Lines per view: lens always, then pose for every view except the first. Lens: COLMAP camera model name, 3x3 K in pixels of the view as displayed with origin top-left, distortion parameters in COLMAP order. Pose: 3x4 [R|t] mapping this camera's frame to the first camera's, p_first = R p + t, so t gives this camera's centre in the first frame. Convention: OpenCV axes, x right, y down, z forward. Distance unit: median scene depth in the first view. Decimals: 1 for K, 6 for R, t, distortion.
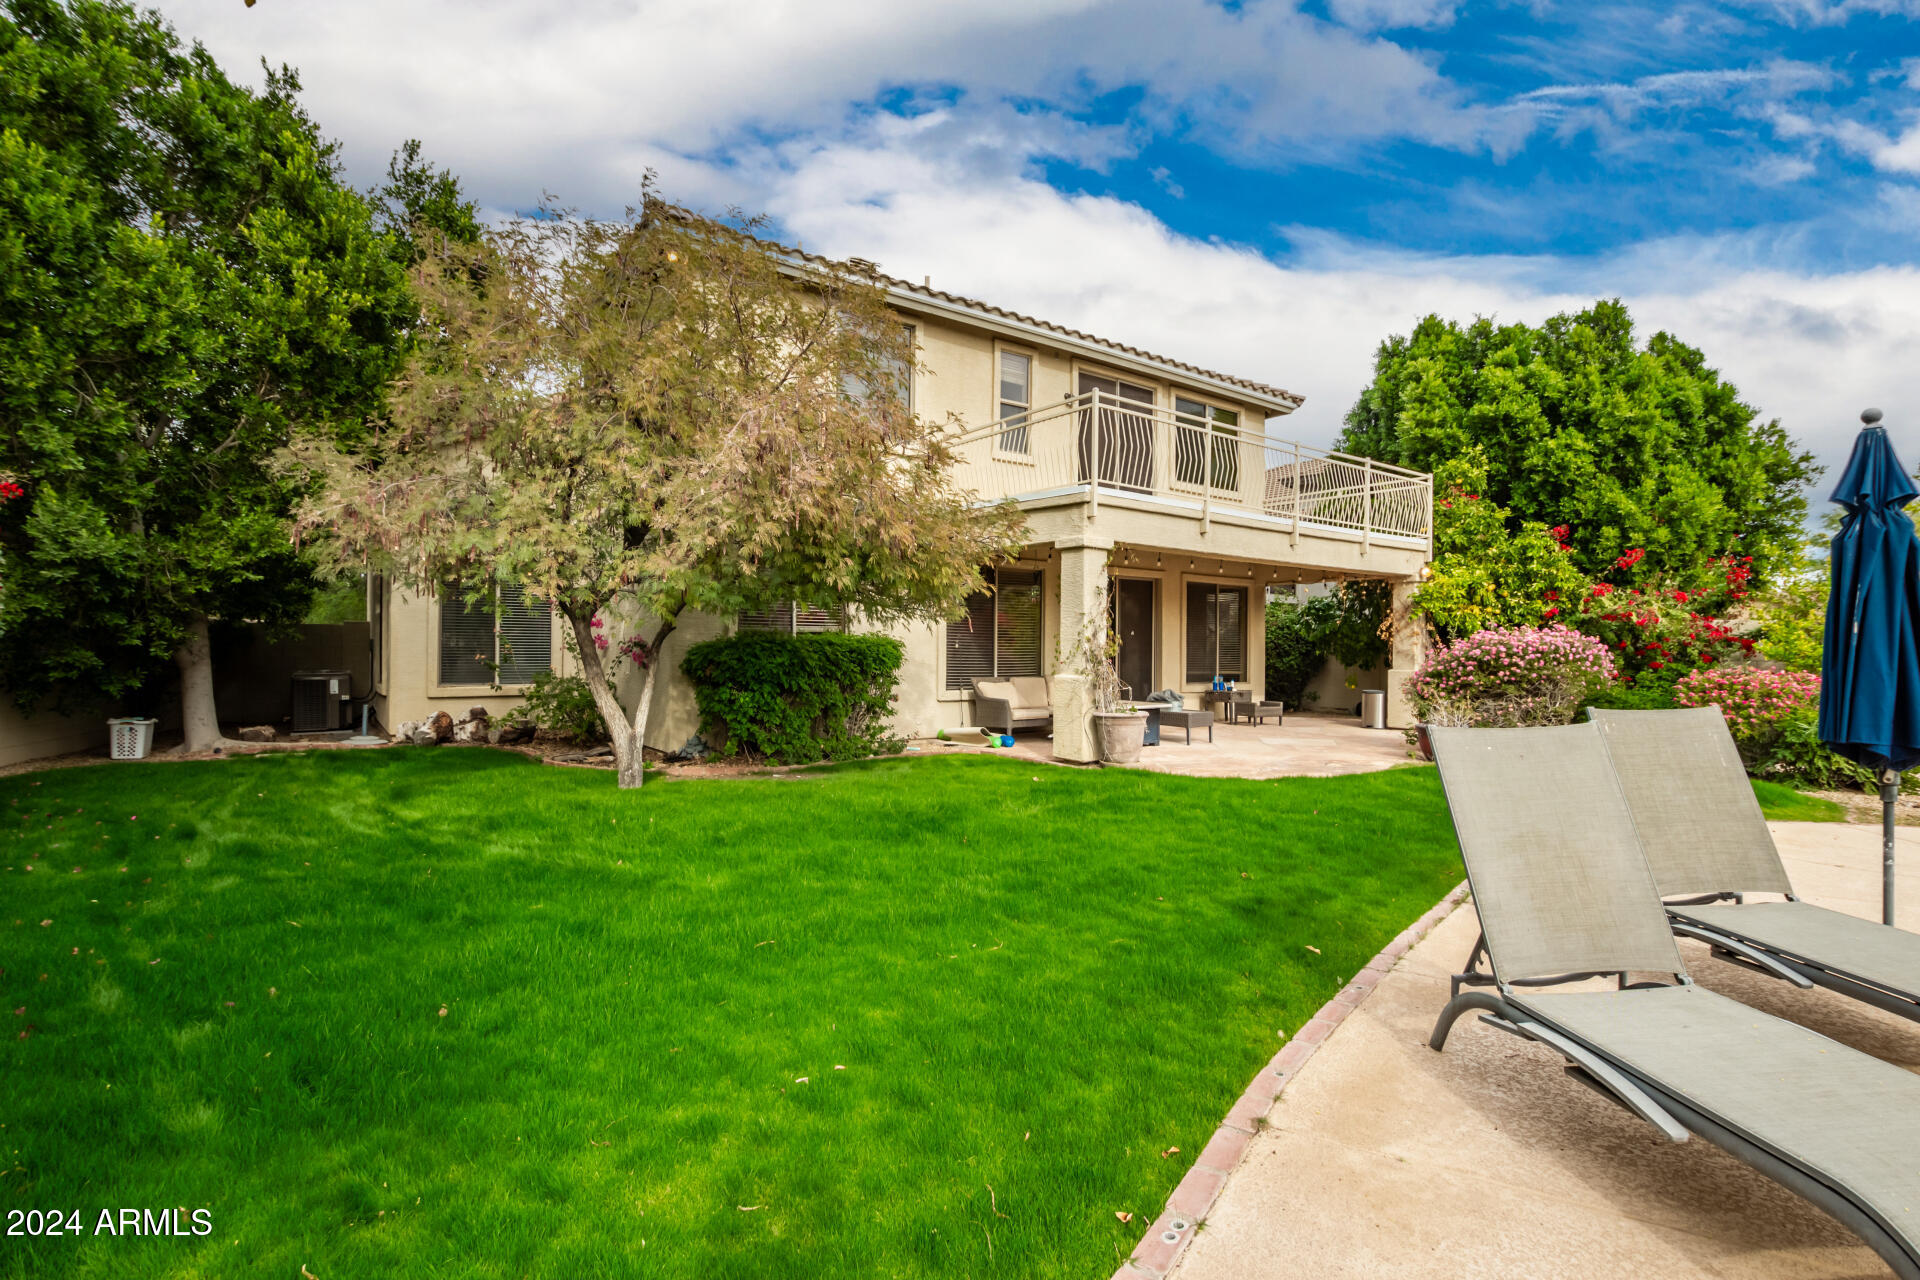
lens RADIAL K [[882.5, 0, 966.7], [0, 882.5, 642.0], [0, 0, 1]] dist [0.002556, -0.003493]
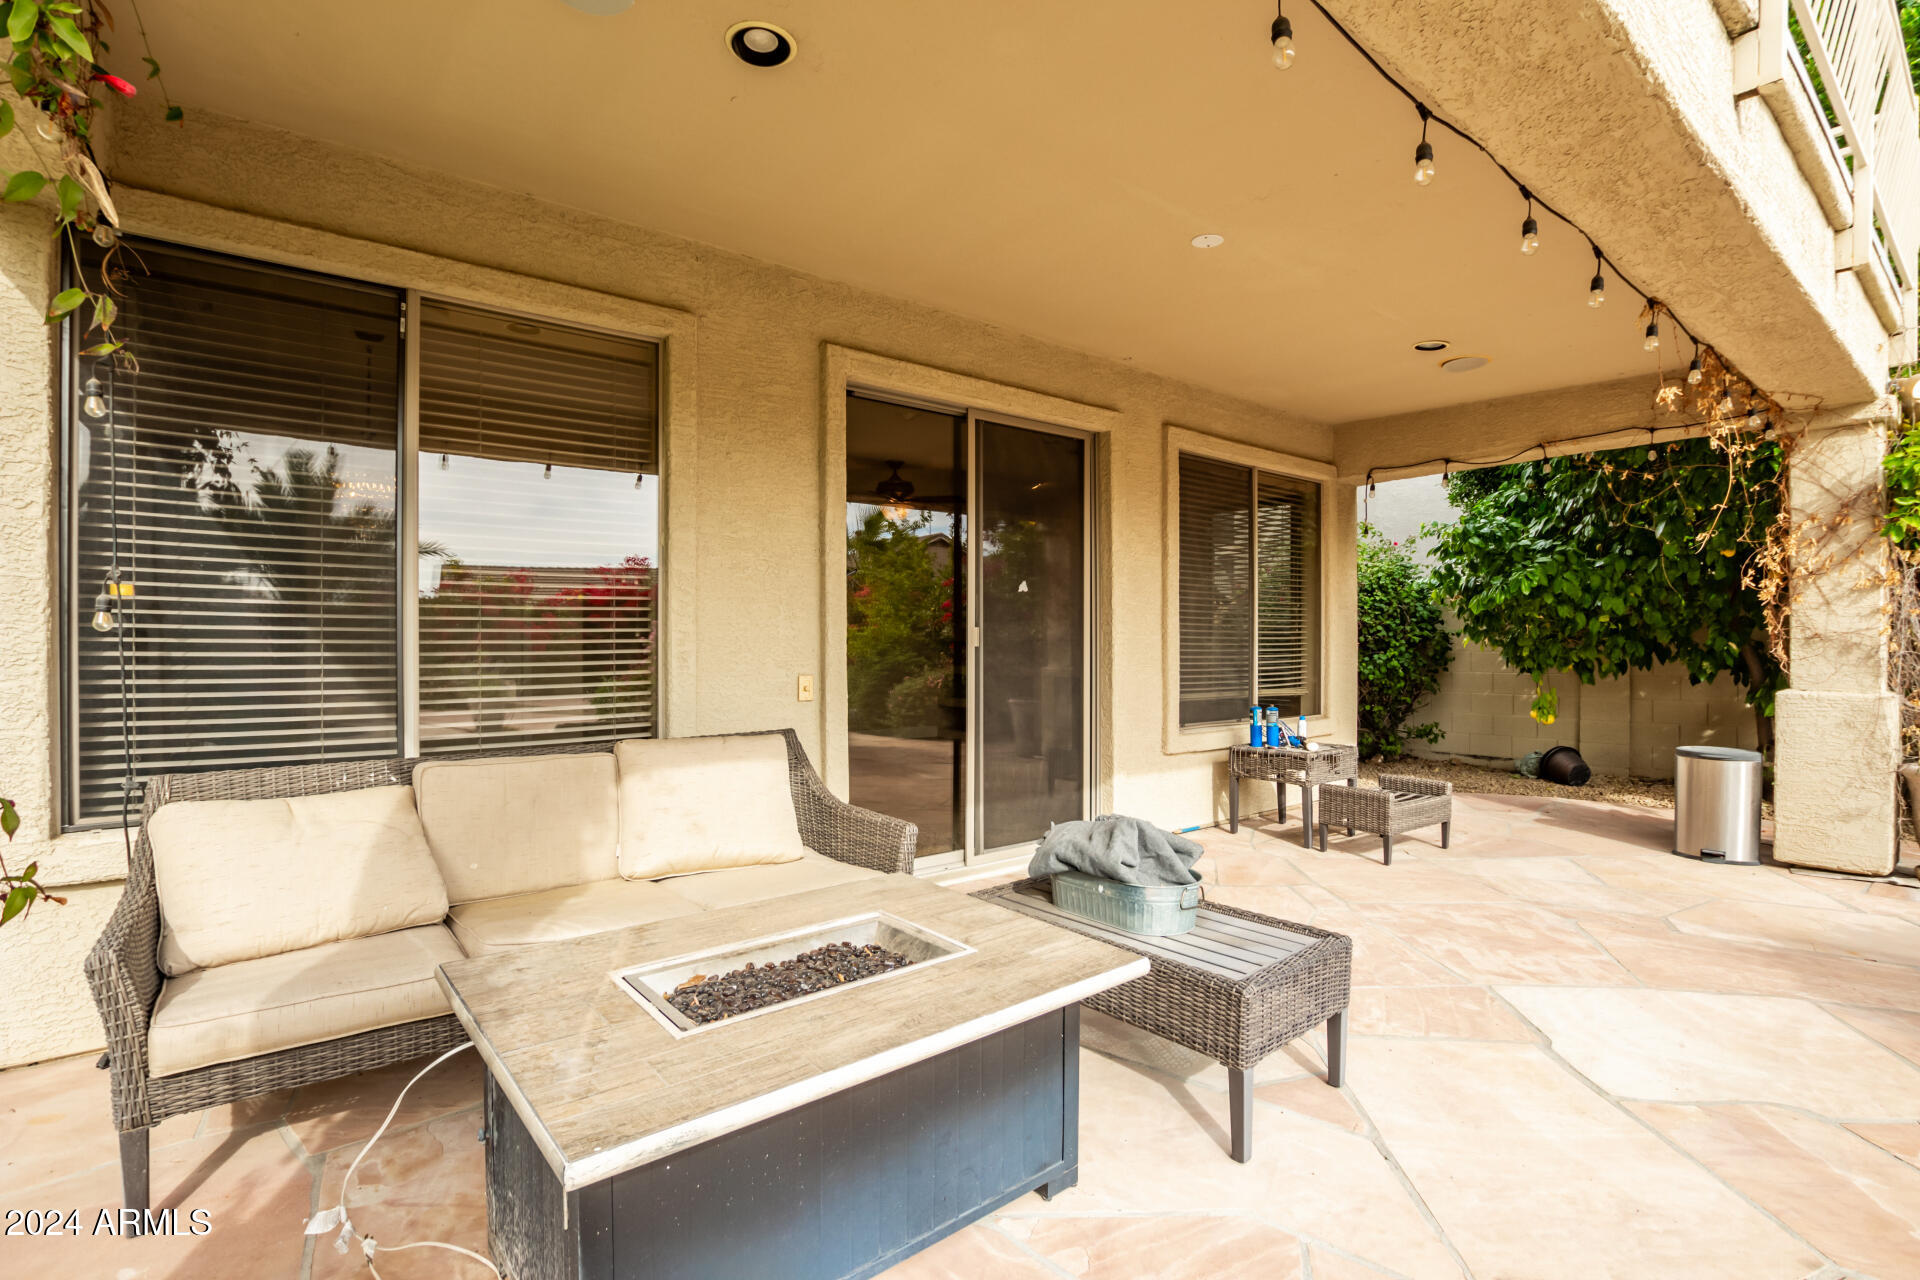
lens RADIAL K [[882.5, 0, 957.2], [0, 882.5, 644.9], [0, 0, 1]] dist [0.002556, -0.003493]
pose [[0.999483, -0.004593, 0.031836, 0.144901], [0.004210, 0.999918, 0.012058, 0.007796], [-0.031889, -0.011917, 0.999420, 0.635324]]
